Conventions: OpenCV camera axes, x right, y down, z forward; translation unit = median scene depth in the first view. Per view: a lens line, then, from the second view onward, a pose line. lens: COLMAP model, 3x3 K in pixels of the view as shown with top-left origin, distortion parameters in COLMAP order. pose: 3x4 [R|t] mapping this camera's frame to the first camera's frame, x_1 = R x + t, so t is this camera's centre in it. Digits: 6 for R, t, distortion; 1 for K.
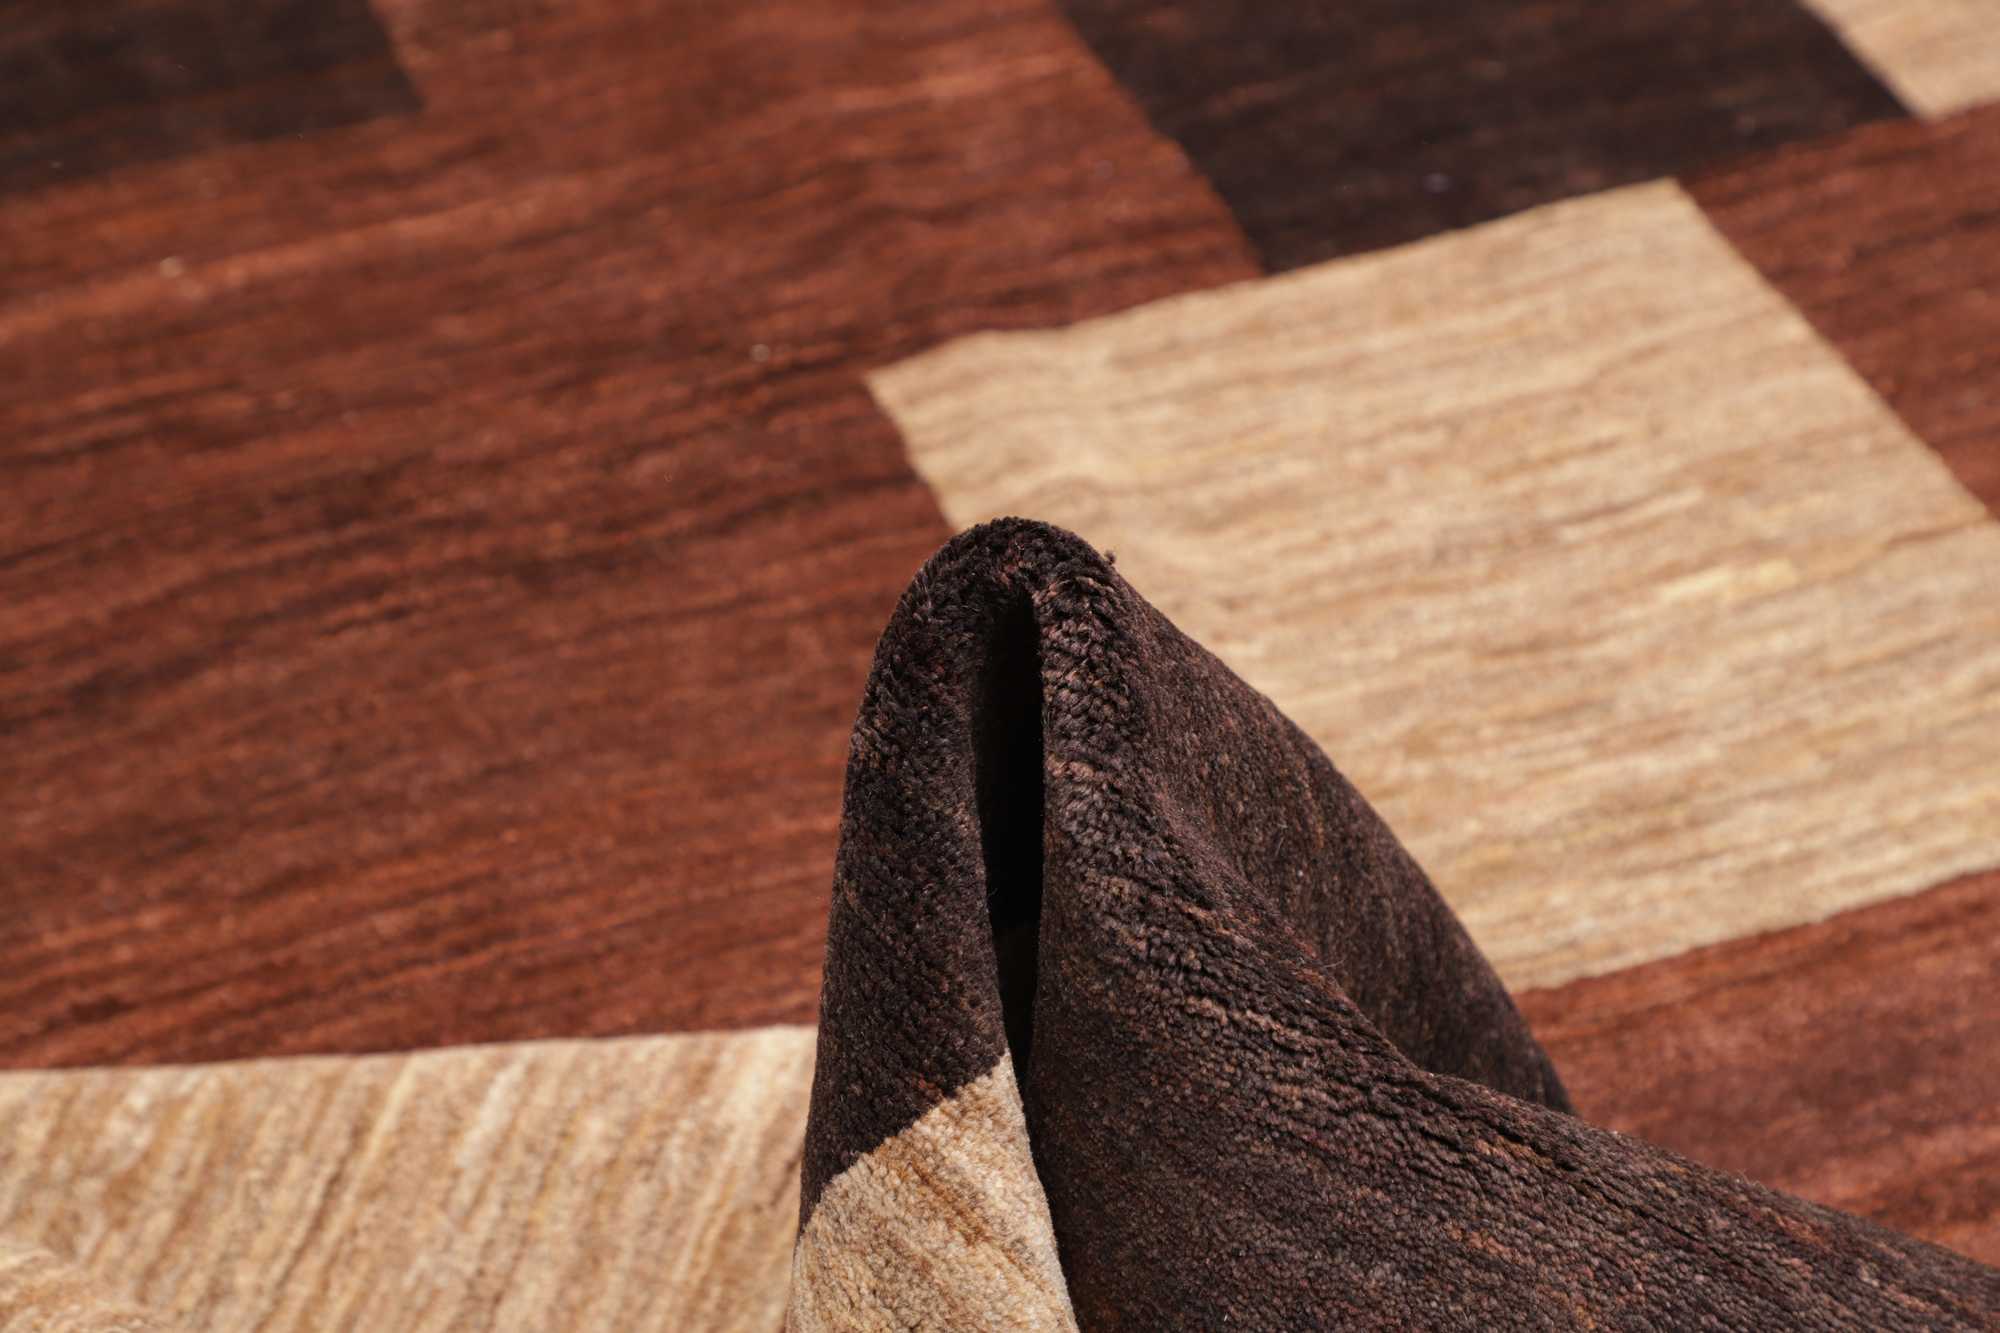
lens RADIAL K [[3966.9, 0, 1048.9], [0, 3966.9, 663.0], [0, 0, 1]] dist [0.313196, 0.000000]
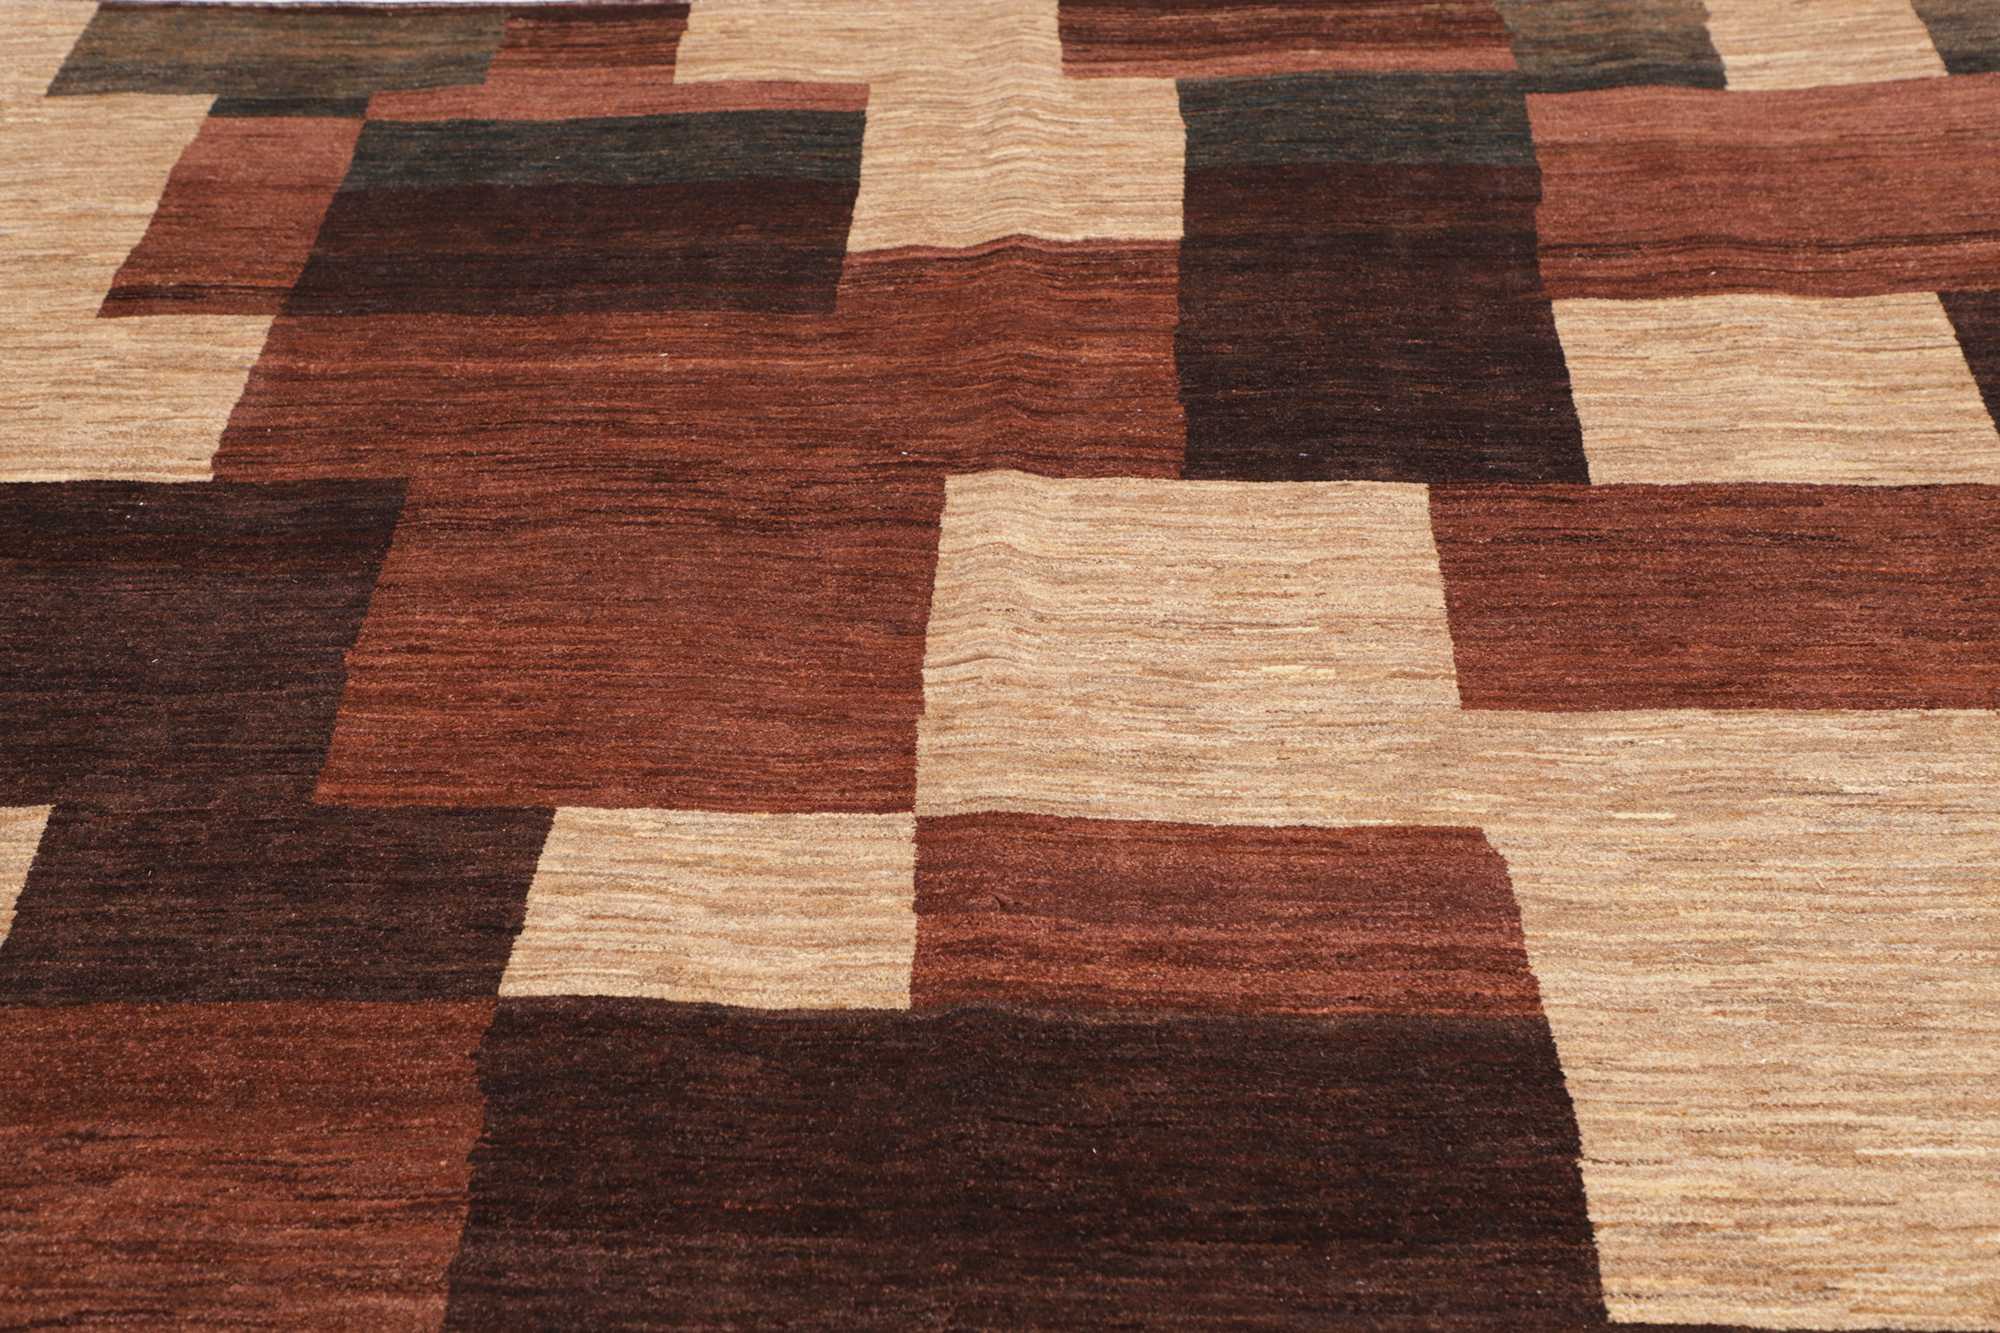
lens RADIAL K [[2980.5, 0, 1031.5], [0, 2980.5, 709.9], [0, 0, 1]] dist [0.191892, 0.000000]
pose [[0.906749, 0.242110, -0.345239, 0.514080], [-0.272318, 0.961331, -0.041060, 0.082139], [0.321947, 0.131246, 0.937616, -0.288554]]
